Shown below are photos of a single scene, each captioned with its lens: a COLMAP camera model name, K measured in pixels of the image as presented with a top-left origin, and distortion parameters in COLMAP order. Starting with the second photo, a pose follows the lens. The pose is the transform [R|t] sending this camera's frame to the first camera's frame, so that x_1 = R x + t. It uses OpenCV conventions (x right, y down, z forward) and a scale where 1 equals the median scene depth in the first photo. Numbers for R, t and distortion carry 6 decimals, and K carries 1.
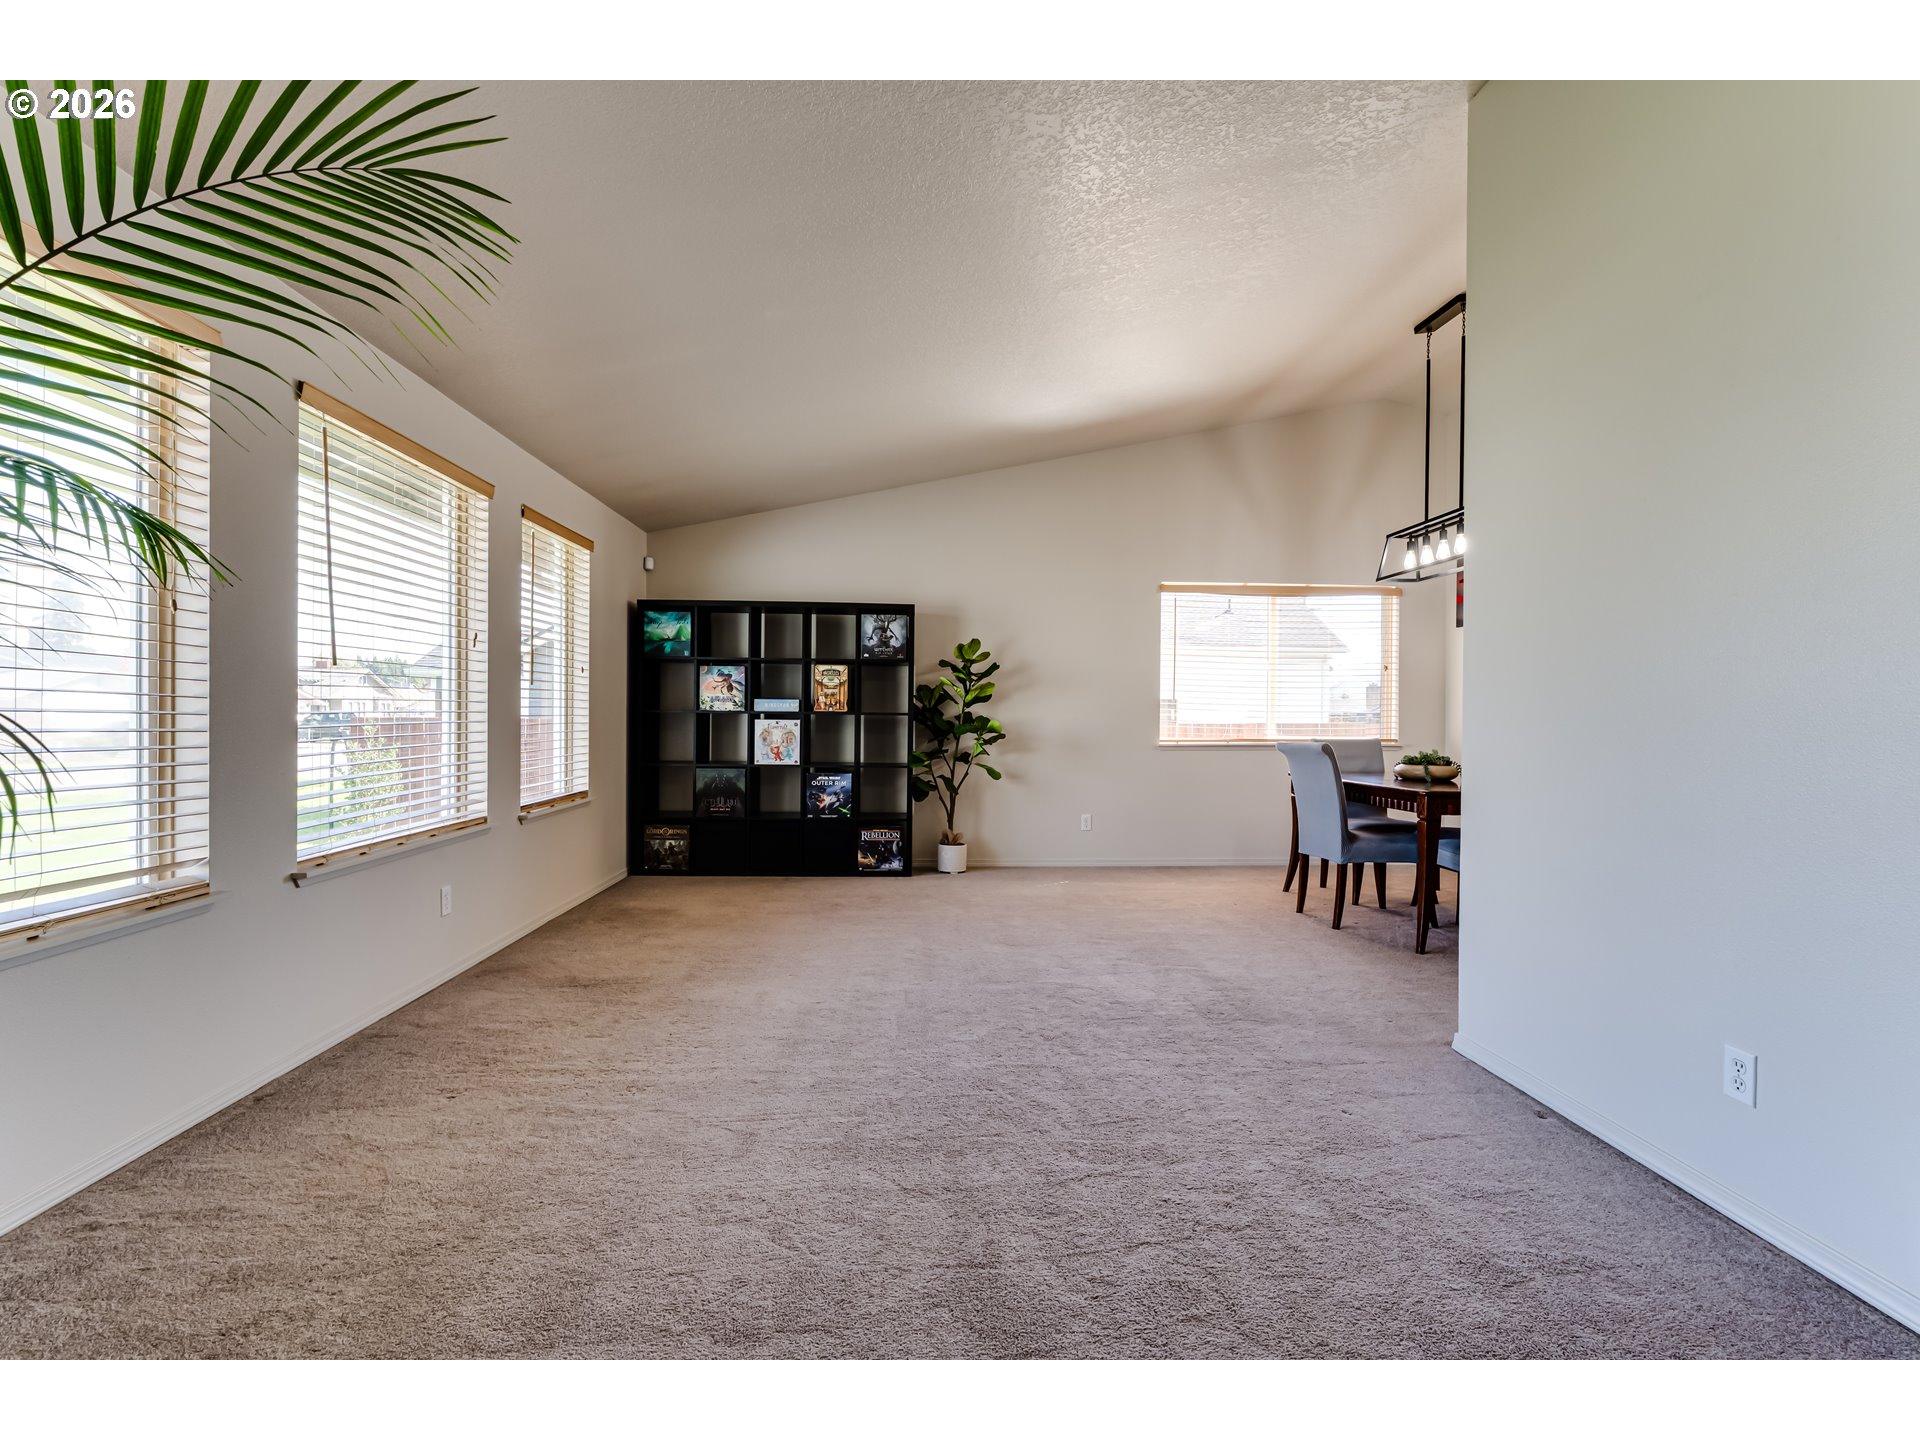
lens RADIAL K [[865.1, 0, 965.0], [0, 865.1, 720.3], [0, 0, 1]] dist [-0.004766, -0.000354]
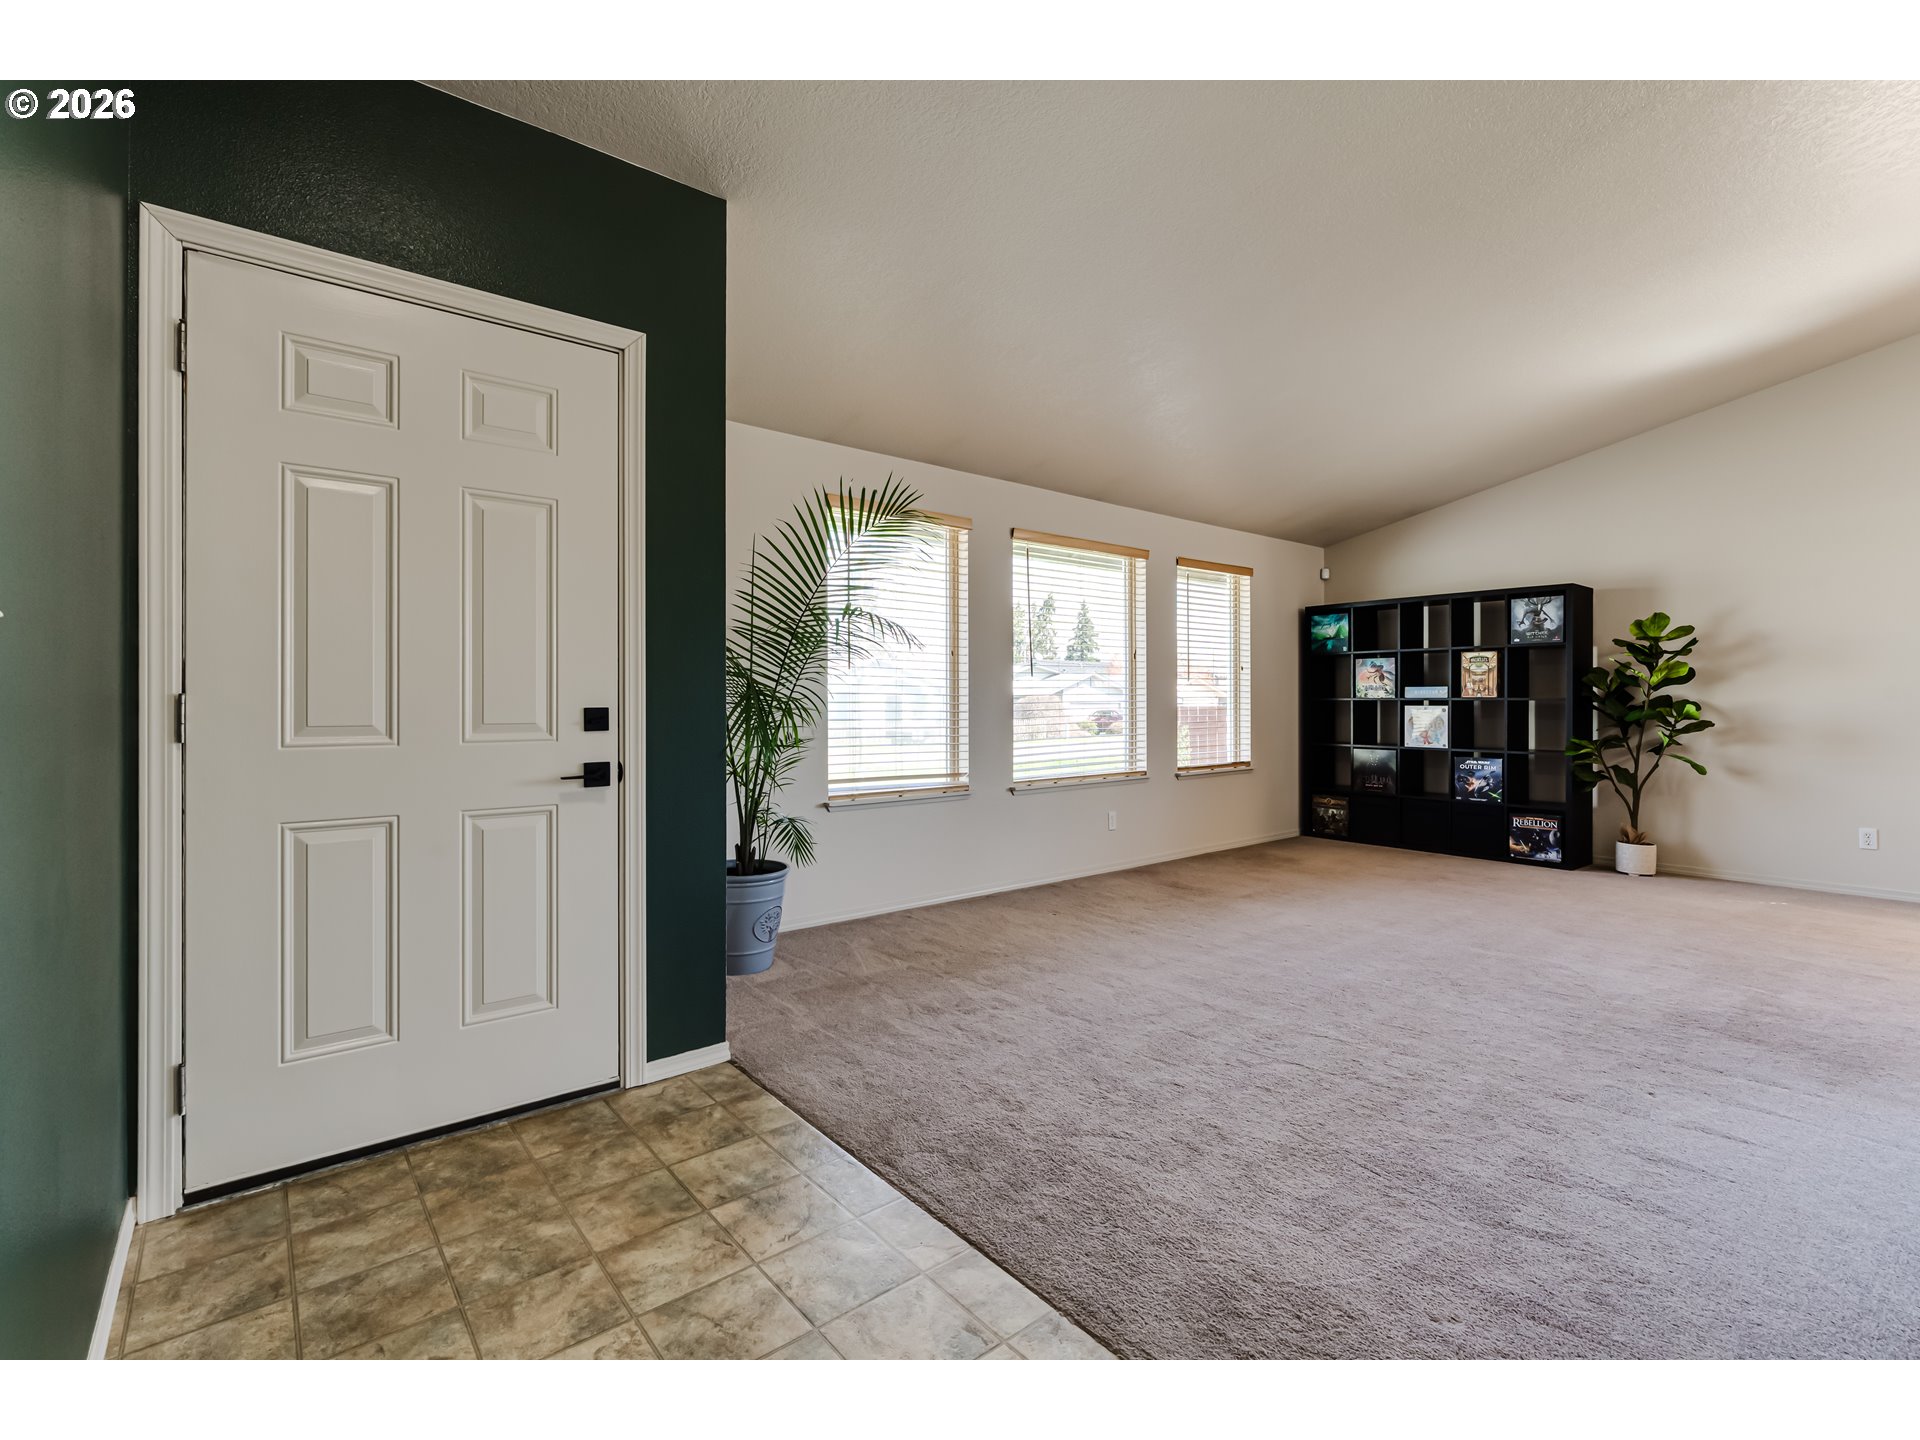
lens RADIAL K [[865.1, 0, 967.4], [0, 865.1, 721.1], [0, 0, 1]] dist [-0.004766, -0.000354]
pose [[0.592042, 0.008210, -0.805865, 0.309057], [0.003599, 0.999911, 0.012832, 0.002402], [0.805899, -0.010497, 0.591960, -0.094010]]
